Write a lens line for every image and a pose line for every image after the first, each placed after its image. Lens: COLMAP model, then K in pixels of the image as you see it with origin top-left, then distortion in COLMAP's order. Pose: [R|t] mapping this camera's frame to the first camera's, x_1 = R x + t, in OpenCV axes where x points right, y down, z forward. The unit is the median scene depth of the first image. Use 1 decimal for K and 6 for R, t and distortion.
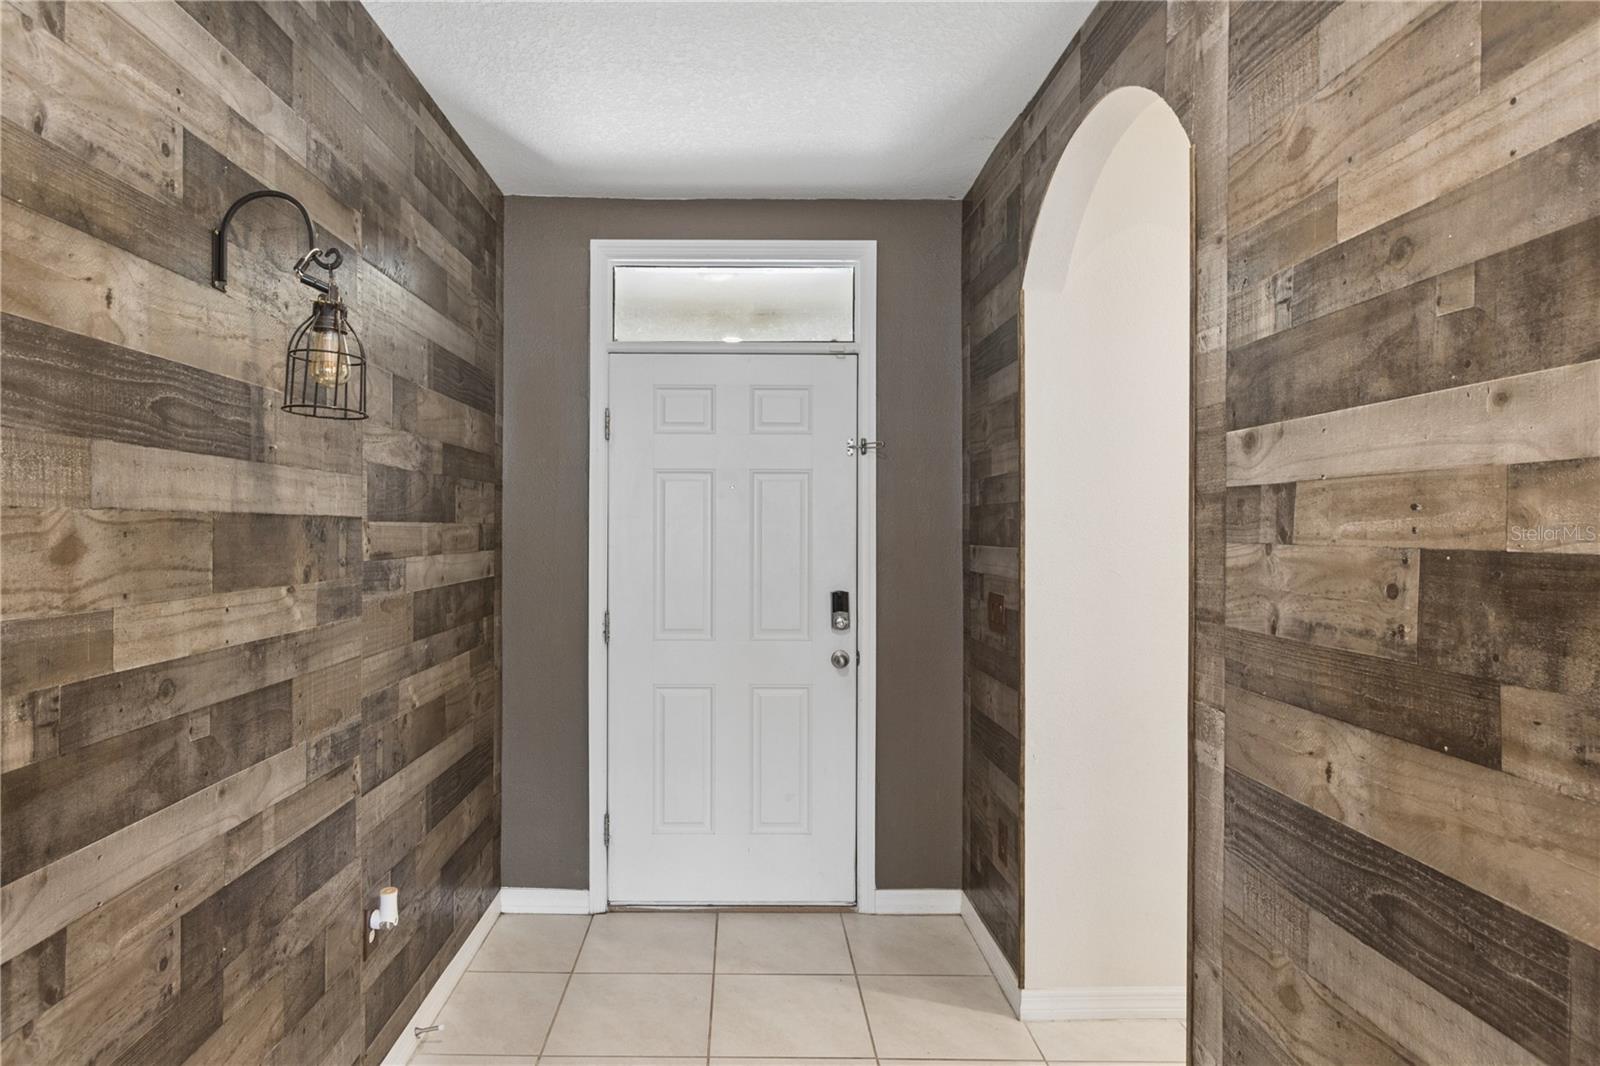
lens RADIAL K [[928.9, 0, 787.6], [0, 928.9, 530.6], [0, 0, 1]] dist [0.003874, 0.000015]
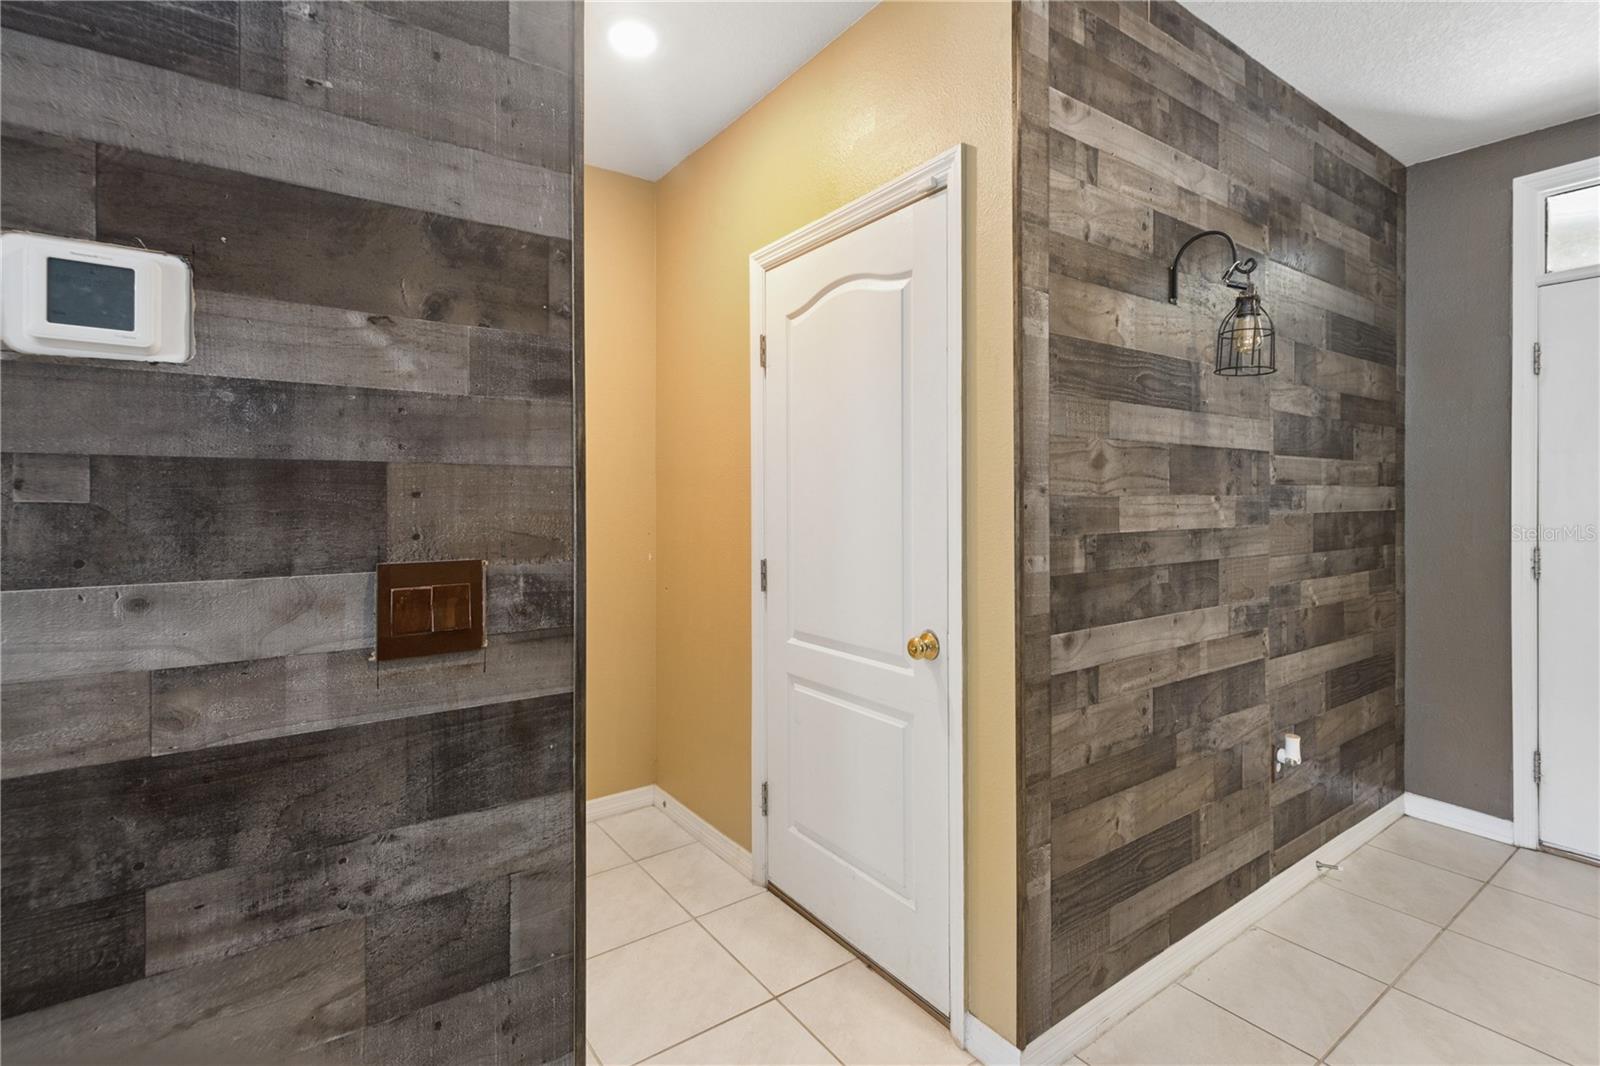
lens RADIAL K [[753.8, 0, 768.3], [0, 753.8, 496.8], [0, 0, 1]] dist [0.003024, -0.000412]
pose [[0.534182, -0.001953, -0.845367, 0.069859], [0.001493, 0.999998, -0.001367, 0.046167], [0.845368, -0.000532, 0.534184, -0.176111]]
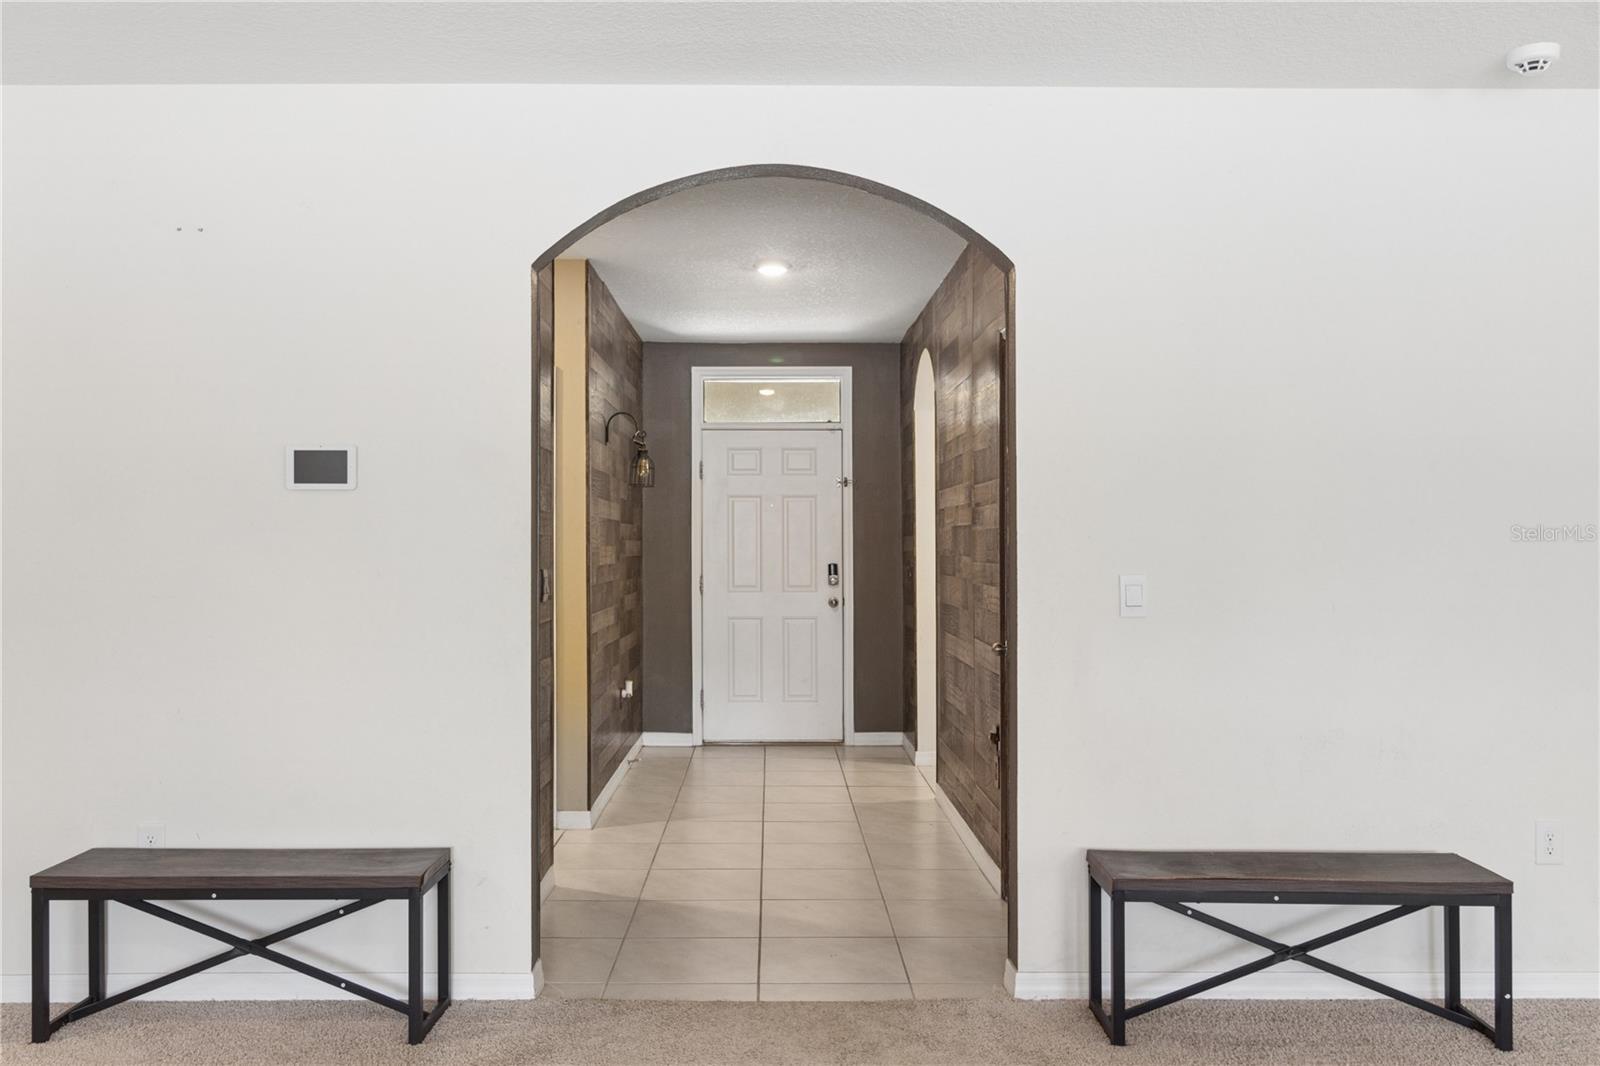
lens RADIAL K [[1326.6, 0, 799.9], [0, 1326.6, 535.7], [0, 0, 1]] dist [-0.000301, 0.000005]
pose [[0.999644, -0.005733, -0.026073, 0.082744], [0.005452, 0.999927, -0.010806, 0.054413], [0.026133, 0.010660, 0.999602, -2.138735]]
